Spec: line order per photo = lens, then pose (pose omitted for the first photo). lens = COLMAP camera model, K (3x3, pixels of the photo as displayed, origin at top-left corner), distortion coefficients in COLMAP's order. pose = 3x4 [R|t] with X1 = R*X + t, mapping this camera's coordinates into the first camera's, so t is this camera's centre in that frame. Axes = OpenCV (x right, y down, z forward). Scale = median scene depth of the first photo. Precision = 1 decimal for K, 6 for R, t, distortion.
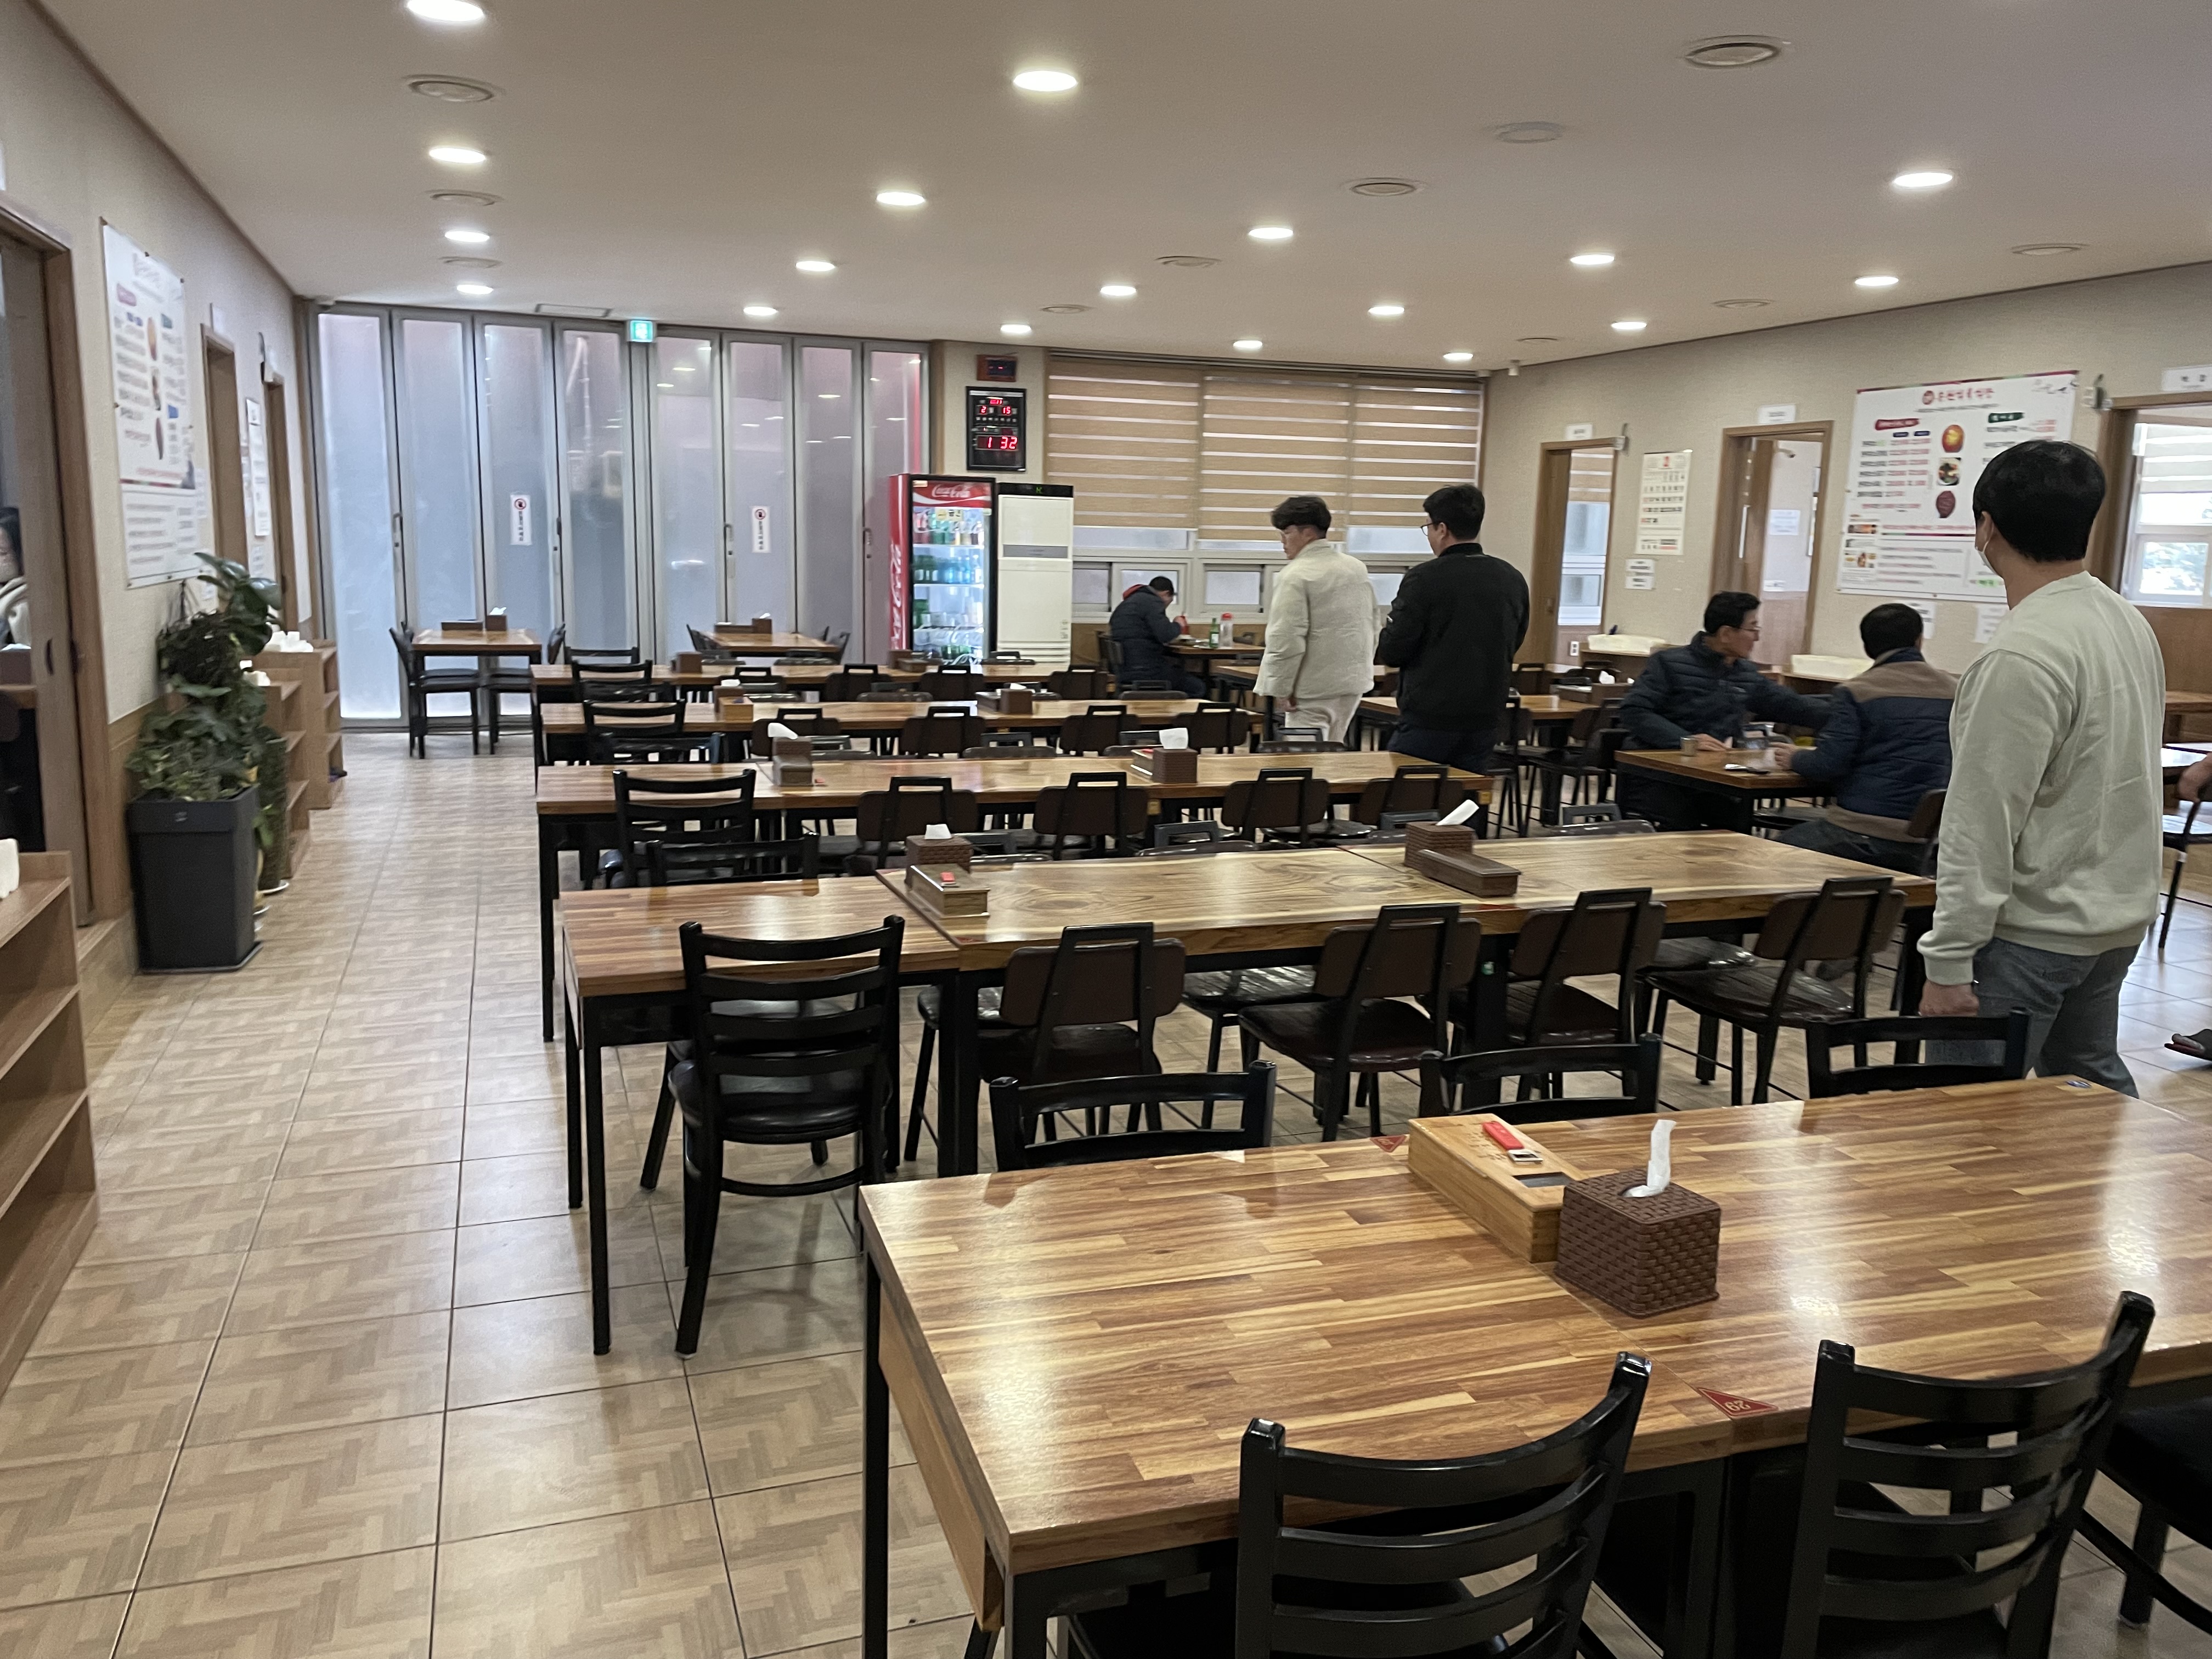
lens RADIAL K [[1690.7, 0, 1101.0], [0, 1690.7, 833.8], [0, 0, 1]] dist [-0.007348, -0.004787]
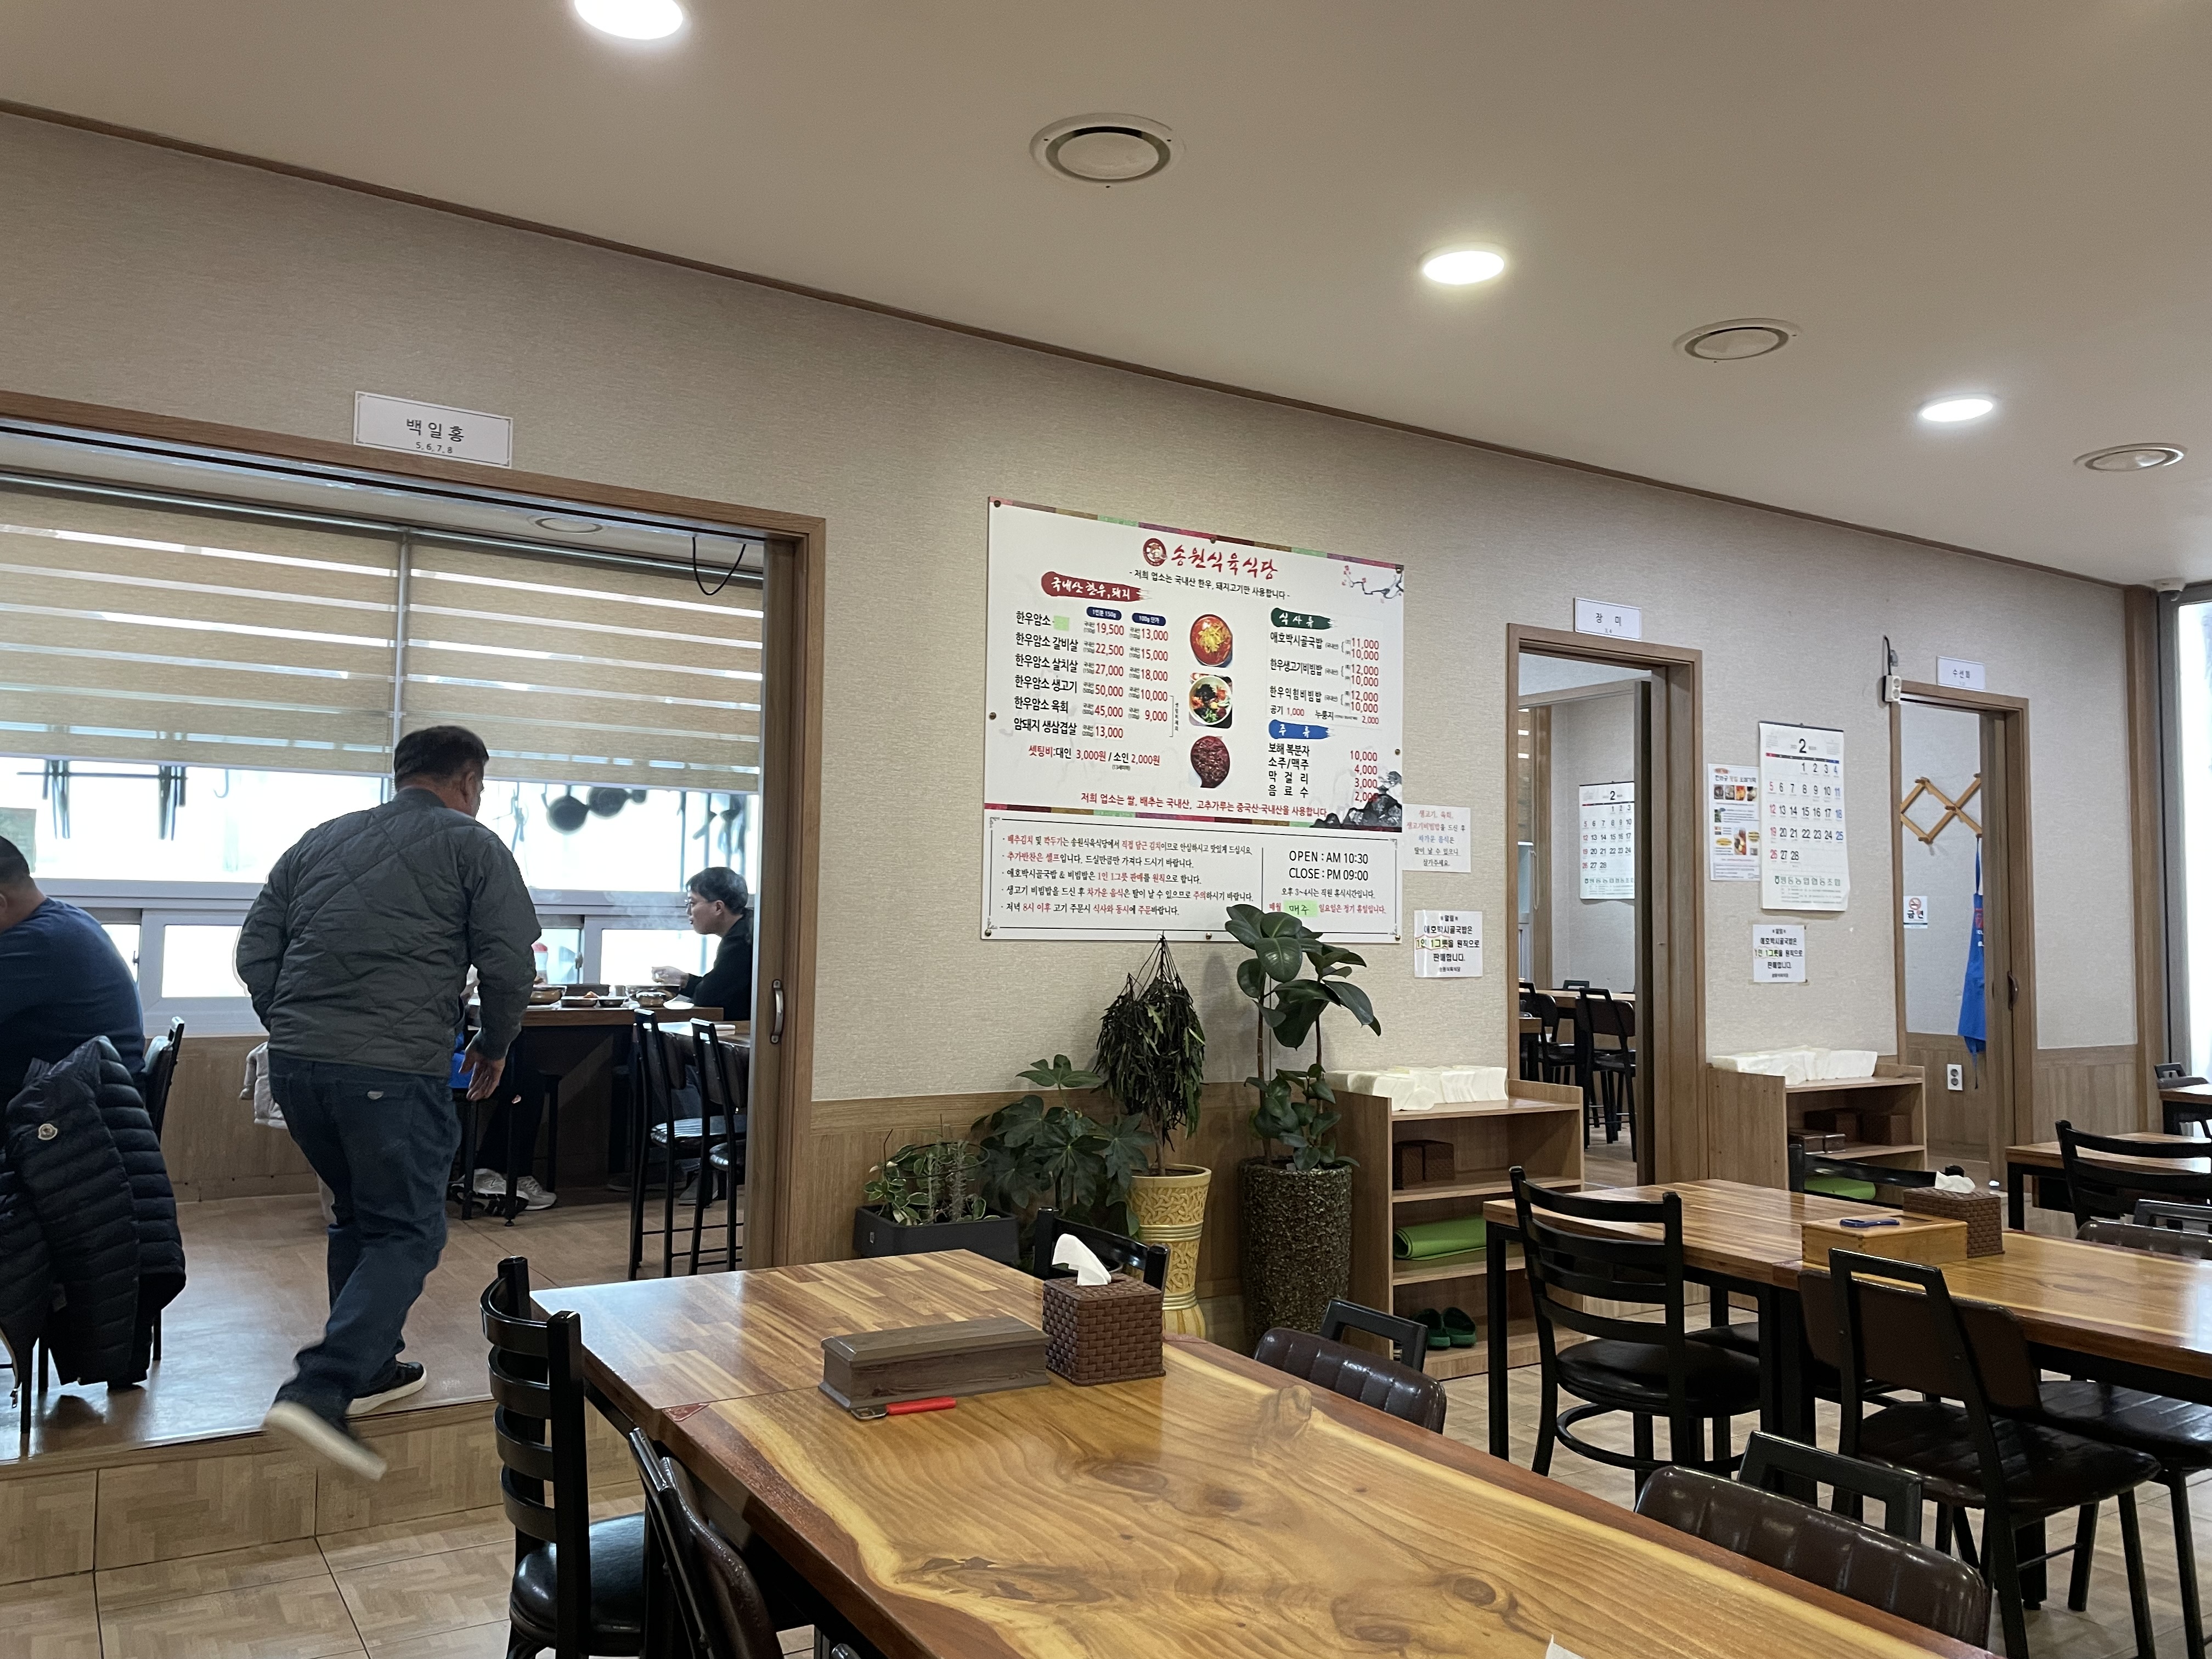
lens RADIAL K [[1690.7, 0, 1108.8], [0, 1690.7, 833.5], [0, 0, 1]] dist [-0.007348, -0.004787]
pose [[-0.200559, 0.036856, 0.978988, -0.003453], [0.156133, 0.987722, -0.005199, -0.174987], [-0.967160, 0.151809, -0.203852, 1.135455]]
